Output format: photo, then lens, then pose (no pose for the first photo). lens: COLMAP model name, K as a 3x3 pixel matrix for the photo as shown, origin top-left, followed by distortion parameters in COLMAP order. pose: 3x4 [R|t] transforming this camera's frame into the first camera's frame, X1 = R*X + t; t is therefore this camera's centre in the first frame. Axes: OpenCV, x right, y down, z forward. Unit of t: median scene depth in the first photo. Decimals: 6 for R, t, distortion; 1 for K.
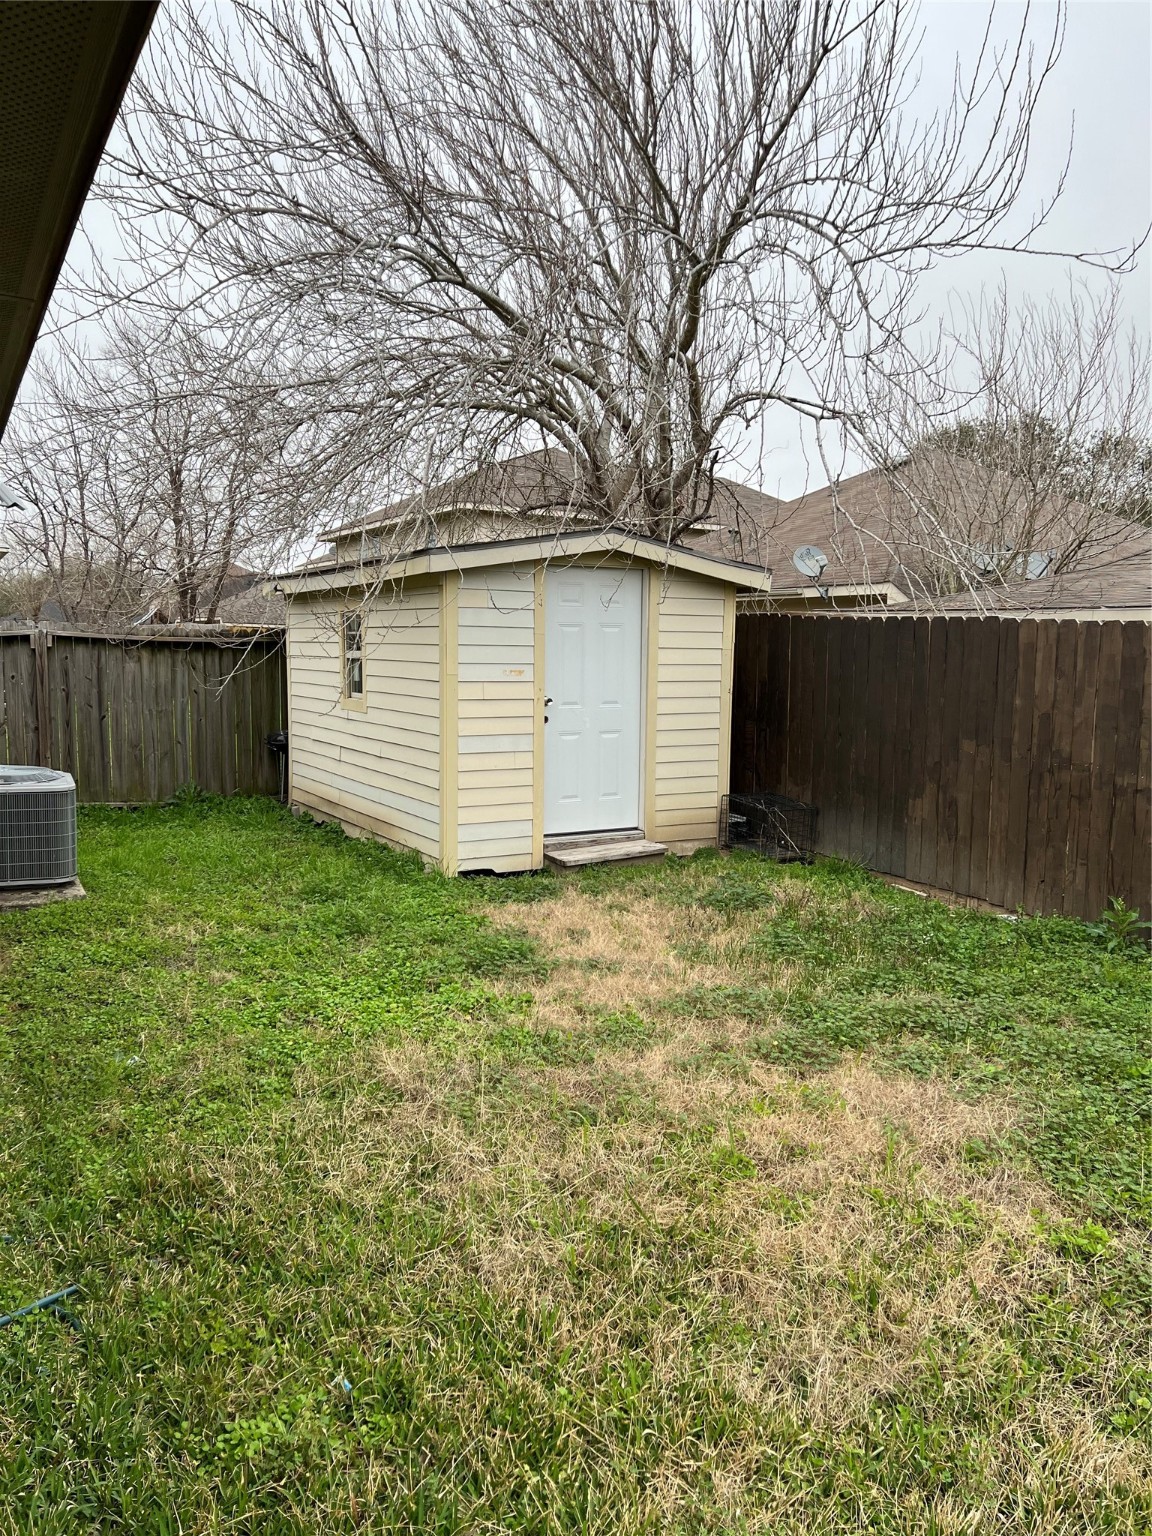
lens RADIAL K [[1166.5, 0, 576.2], [0, 1166.5, 775.8], [0, 0, 1]] dist [0.055343, -0.064490]
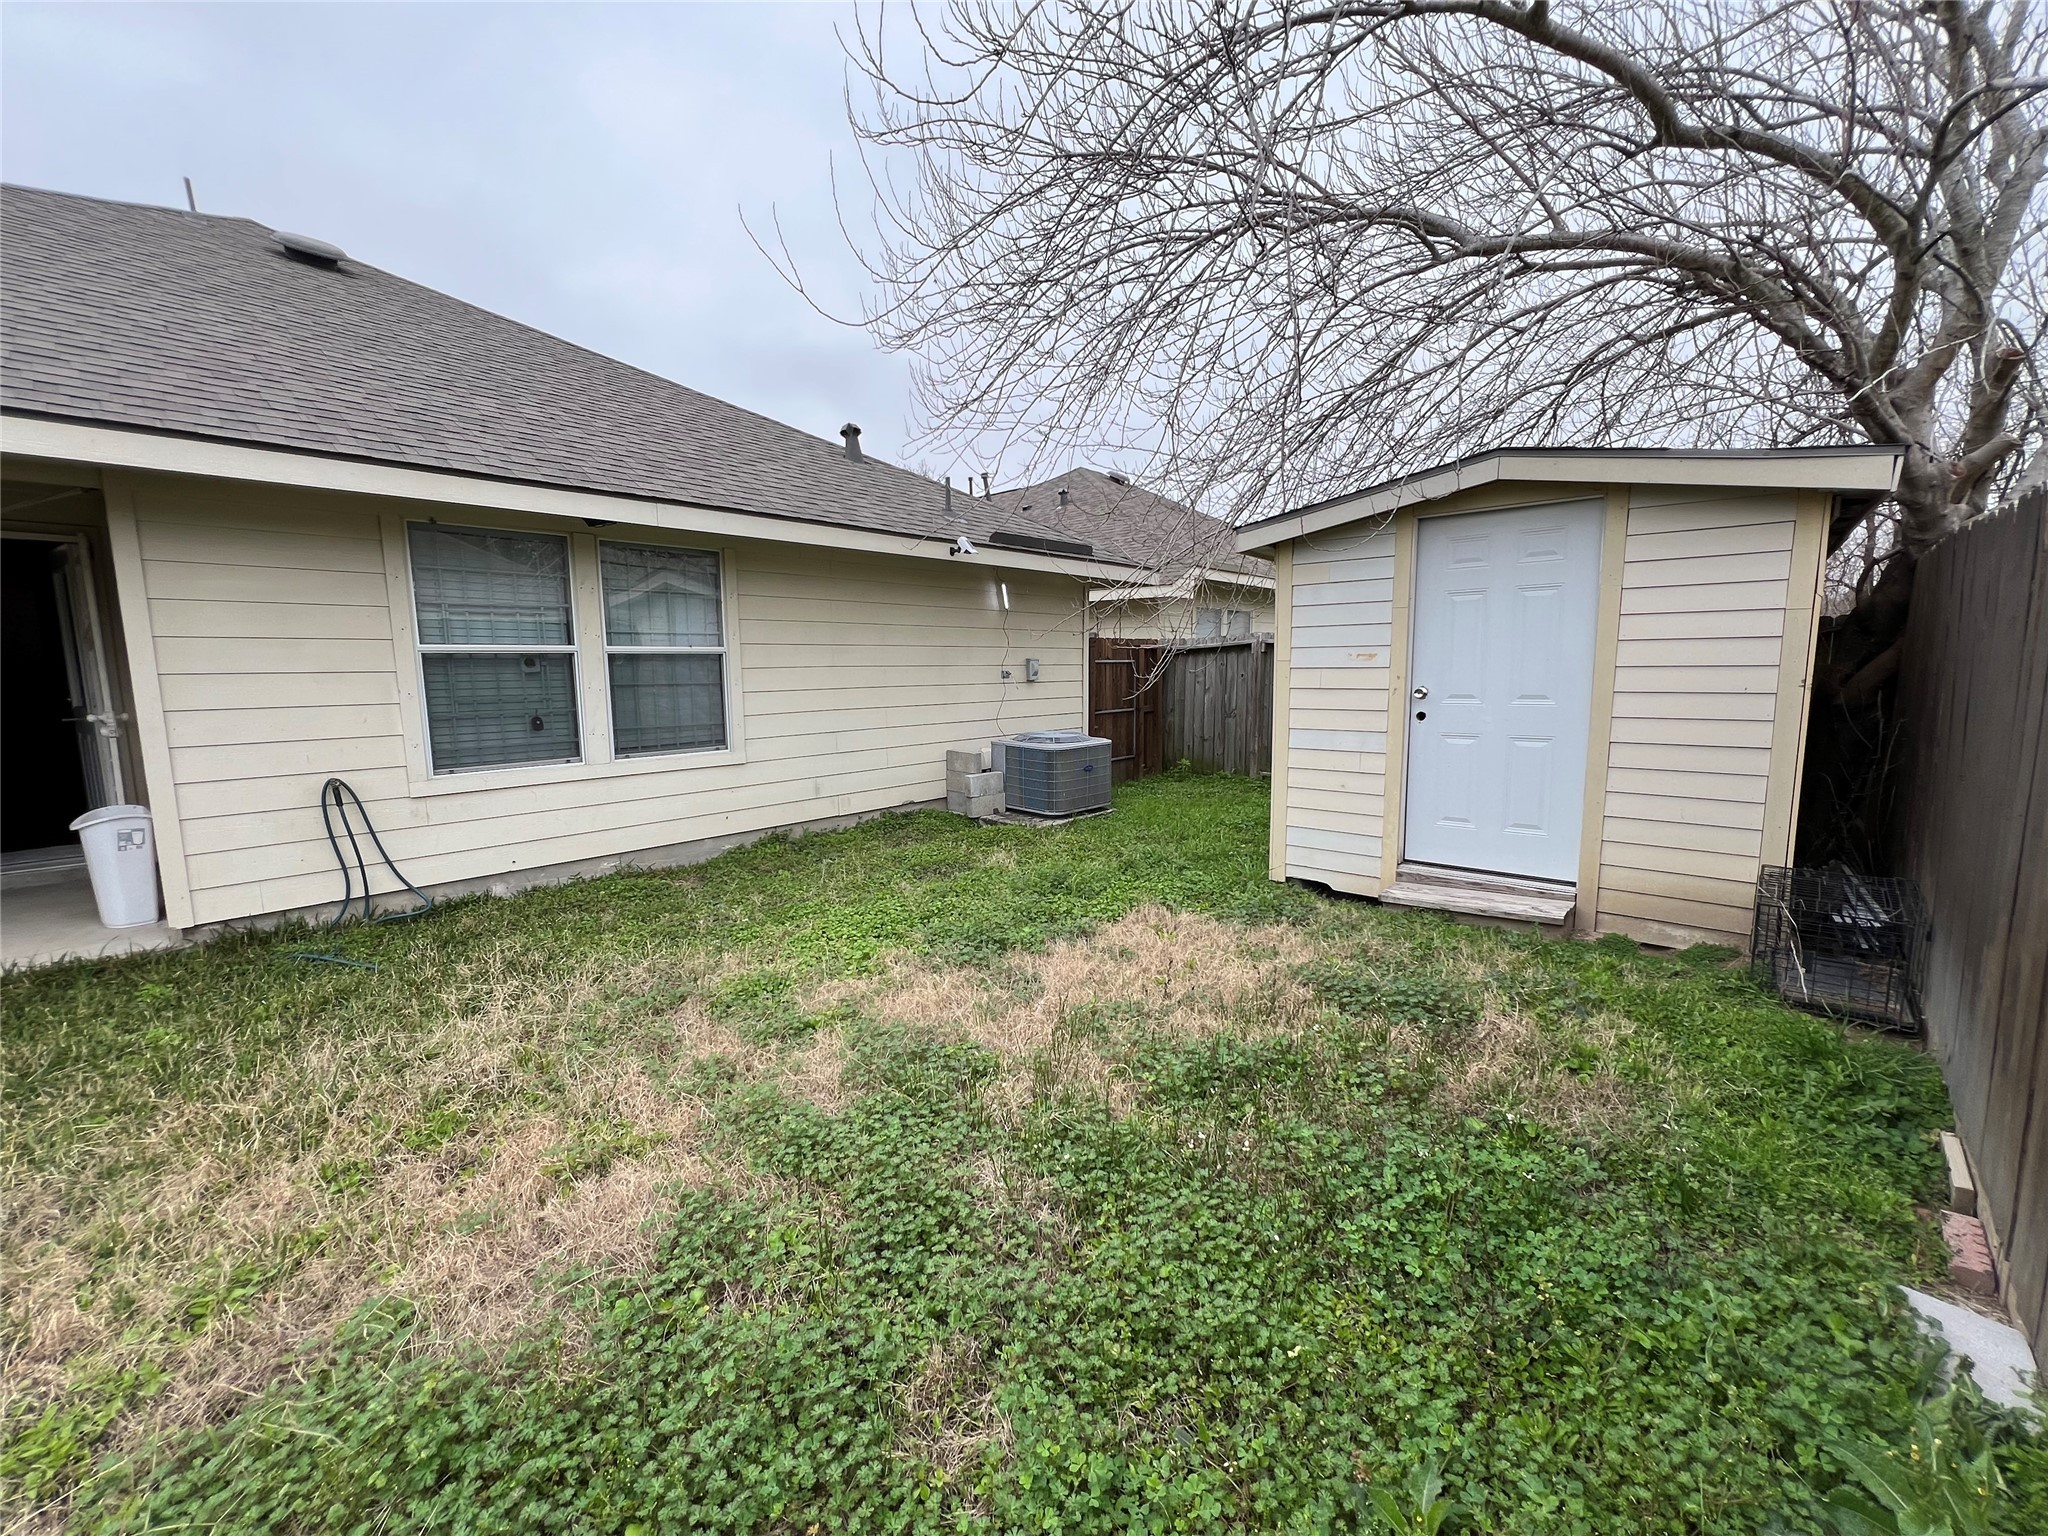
lens RADIAL K [[844.2, 0, 1016.8], [0, 844.2, 763.7], [0, 0, 1]] dist [0.002433, -0.001136]
pose [[0.295468, 0.104875, -0.949579, 0.450418], [-0.078501, 0.993260, 0.085273, -0.044330], [0.952122, 0.049348, 0.301710, 0.581104]]
